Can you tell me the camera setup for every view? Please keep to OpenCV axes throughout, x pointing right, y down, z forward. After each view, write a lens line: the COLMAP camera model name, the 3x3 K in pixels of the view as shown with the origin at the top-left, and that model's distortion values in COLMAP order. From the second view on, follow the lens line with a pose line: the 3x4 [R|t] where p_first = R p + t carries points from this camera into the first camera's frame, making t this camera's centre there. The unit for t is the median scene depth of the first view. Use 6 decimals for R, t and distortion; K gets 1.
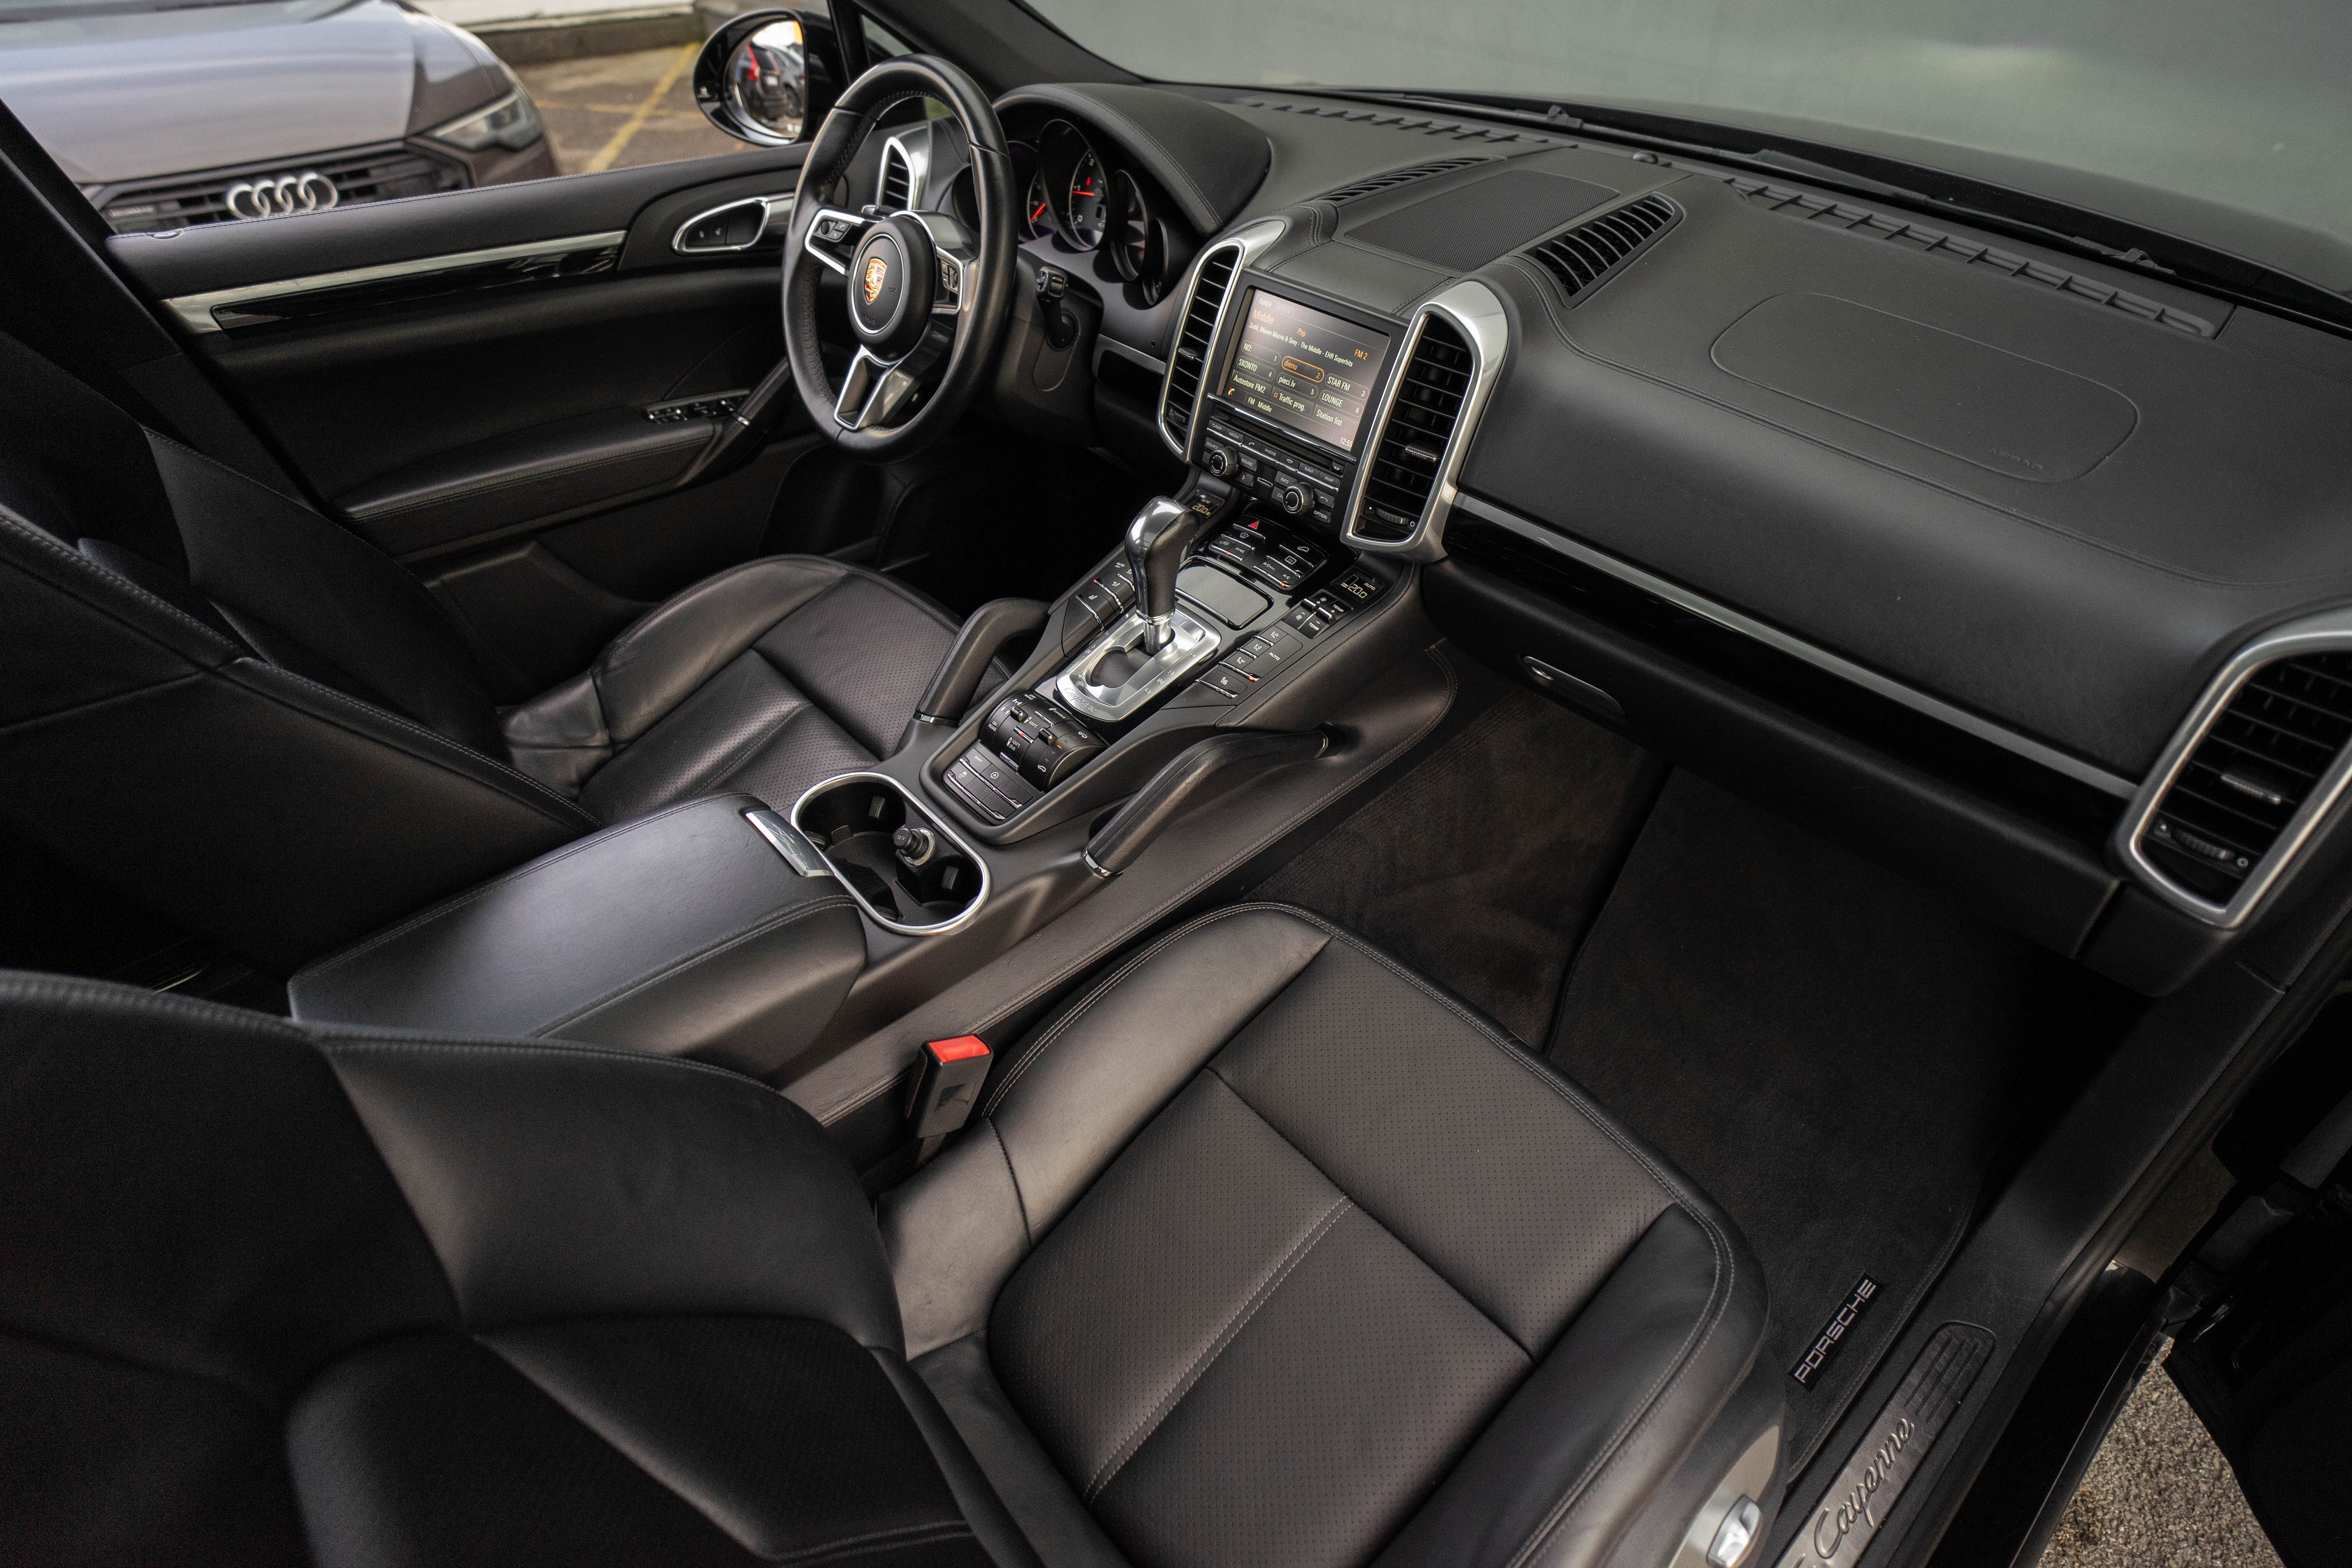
lens RADIAL K [[1229.6, 0, 1182.1], [0, 1229.6, 776.1], [0, 0, 1]] dist [-0.056301, 0.029512]
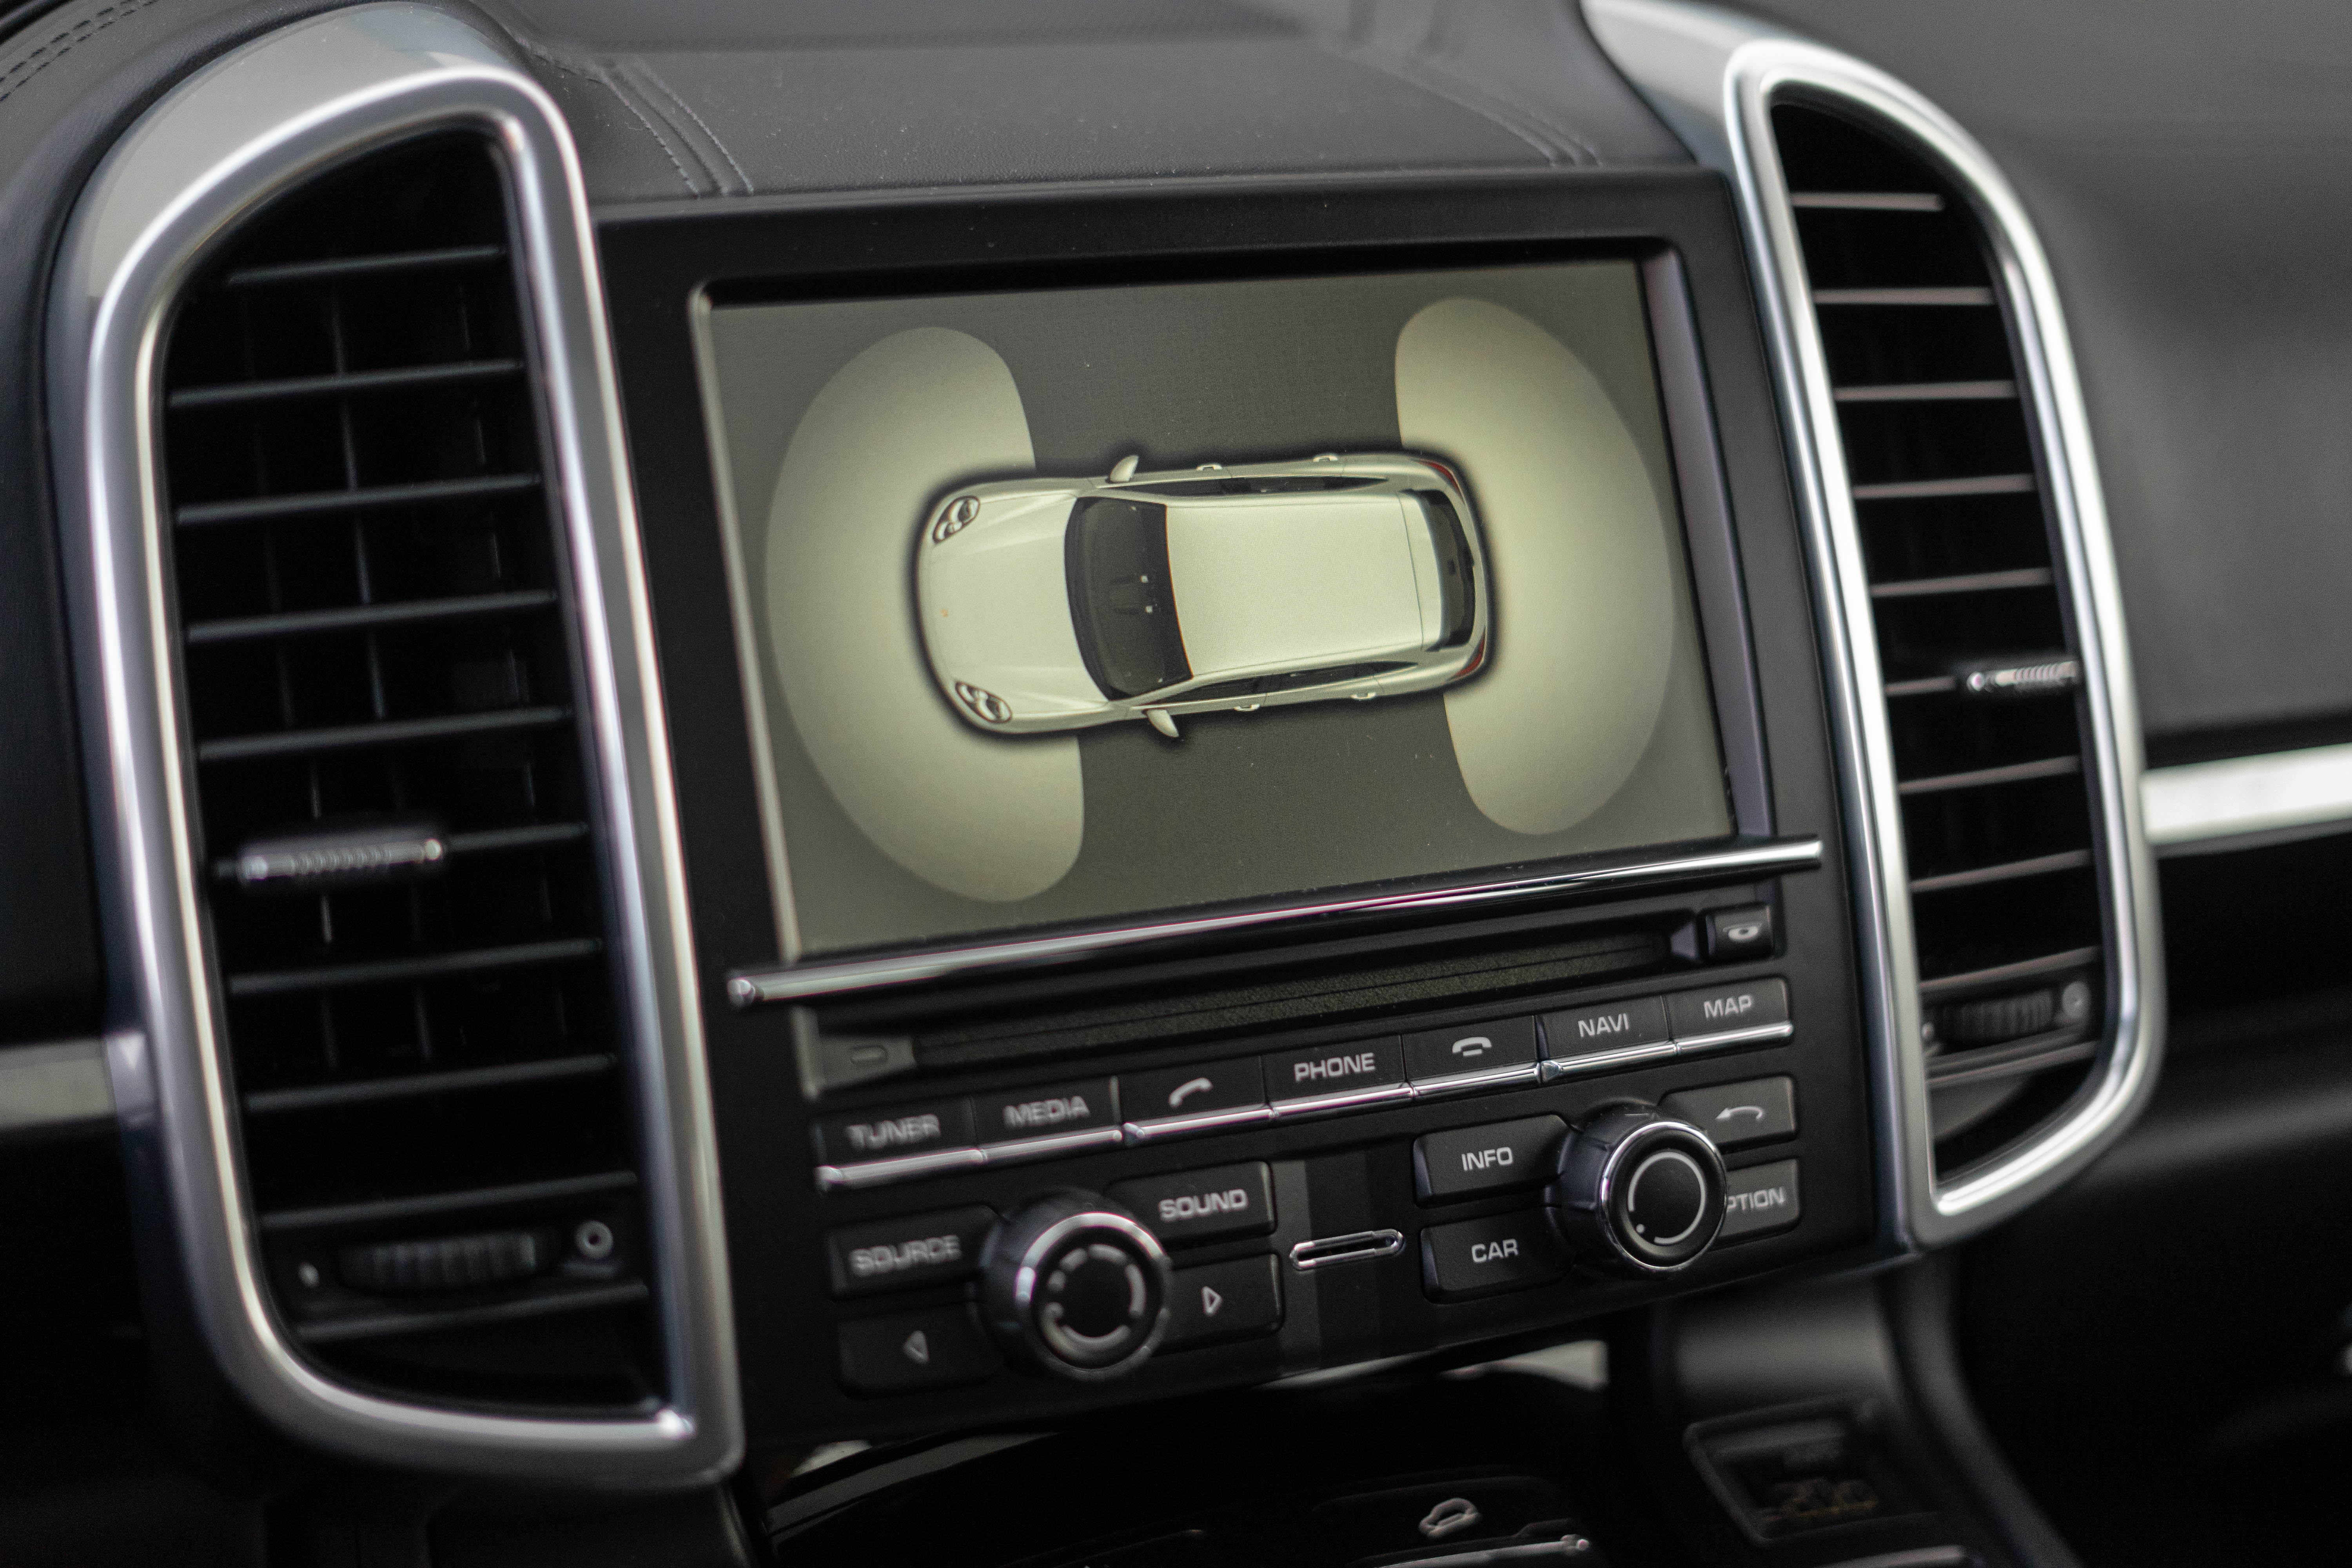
lens RADIAL K [[3745.9, 0, 1174.9], [0, 3745.9, 775.9], [0, 0, 1]] dist [-0.096312, 0.045215]
pose [[0.277274, -0.258071, 0.925483, -0.392899], [0.599933, 0.798892, 0.043032, -0.321360], [-0.750467, 0.543296, 0.376337, 0.771009]]
